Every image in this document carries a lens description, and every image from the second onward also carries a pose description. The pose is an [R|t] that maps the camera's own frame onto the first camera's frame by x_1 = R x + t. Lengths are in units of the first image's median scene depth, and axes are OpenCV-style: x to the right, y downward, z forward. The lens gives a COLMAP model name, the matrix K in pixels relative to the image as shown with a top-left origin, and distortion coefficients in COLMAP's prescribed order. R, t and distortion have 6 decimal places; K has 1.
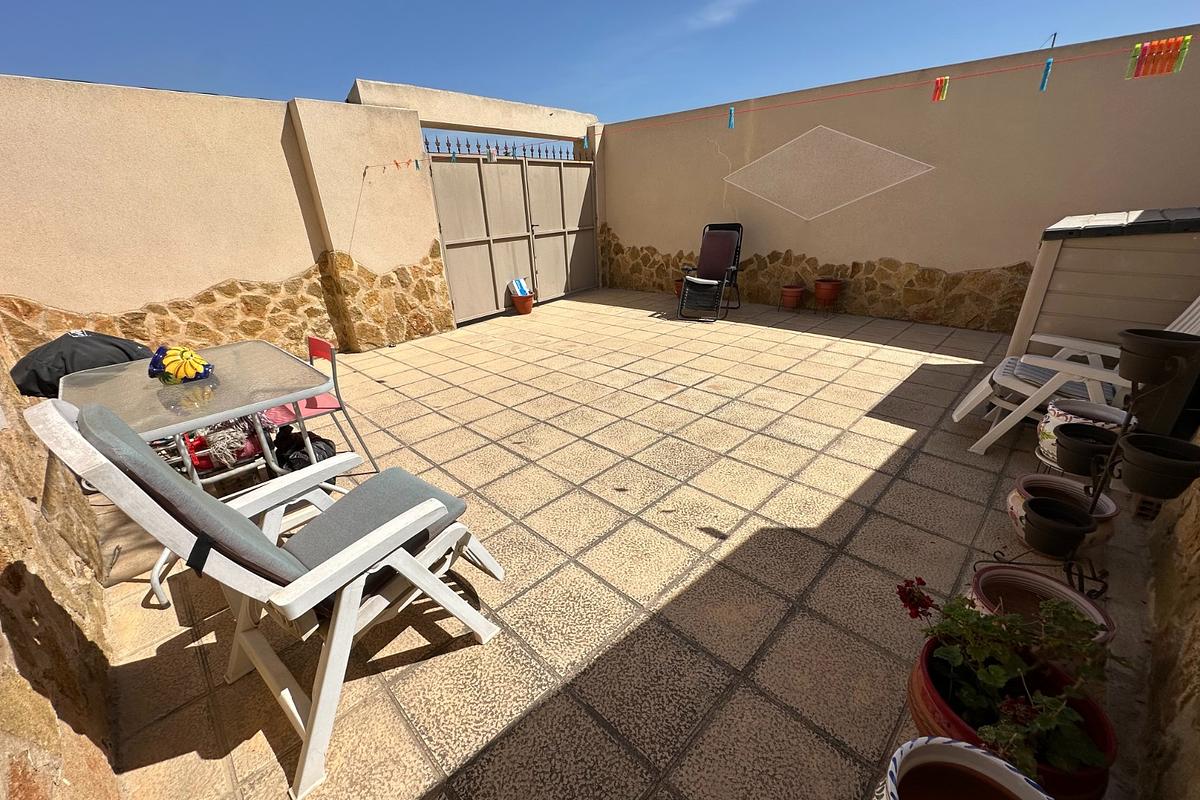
lens RADIAL K [[480.7, 0, 597.8], [0, 480.7, 404.4], [0, 0, 1]] dist [-0.003577, 0.000382]
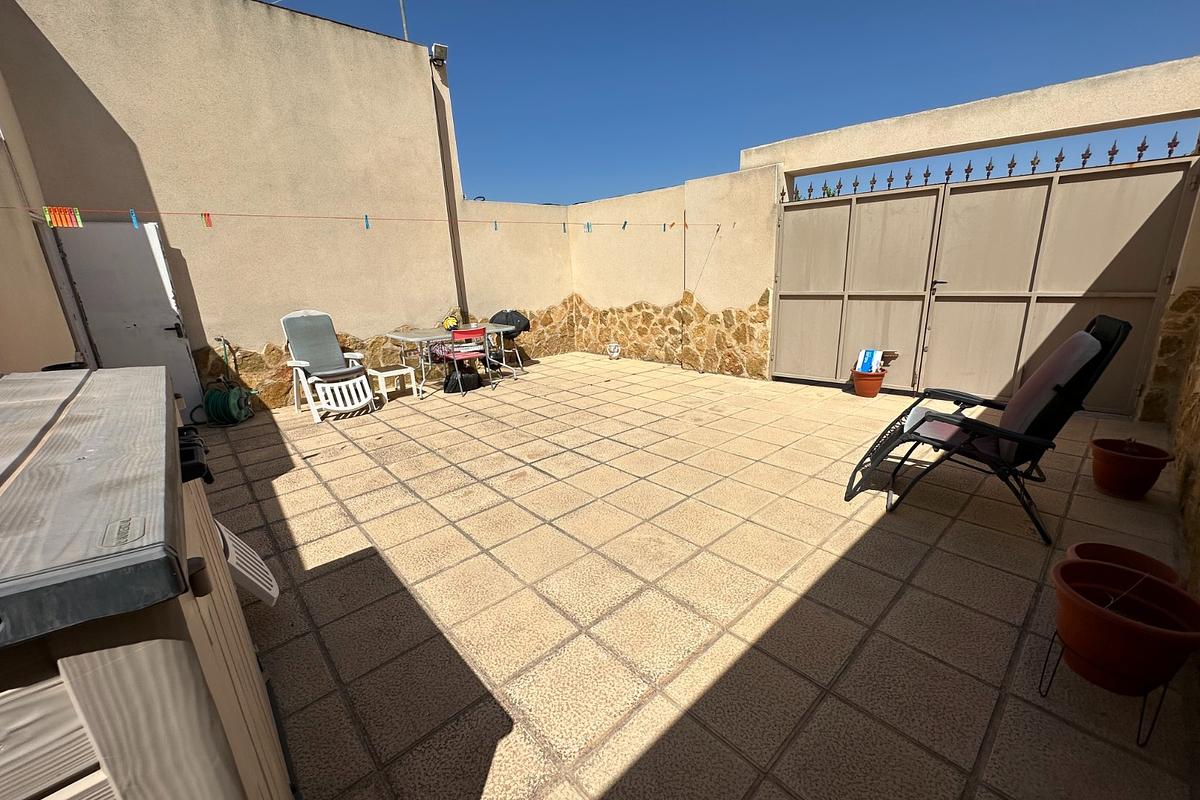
lens RADIAL K [[480.7, 0, 598.5], [0, 480.7, 402.6], [0, 0, 1]] dist [-0.003577, 0.000382]
pose [[-0.053622, 0.313565, -0.948051, 0.816121], [-0.348172, 0.883965, 0.312062, -0.379853], [0.935896, 0.346818, 0.061774, 0.816173]]
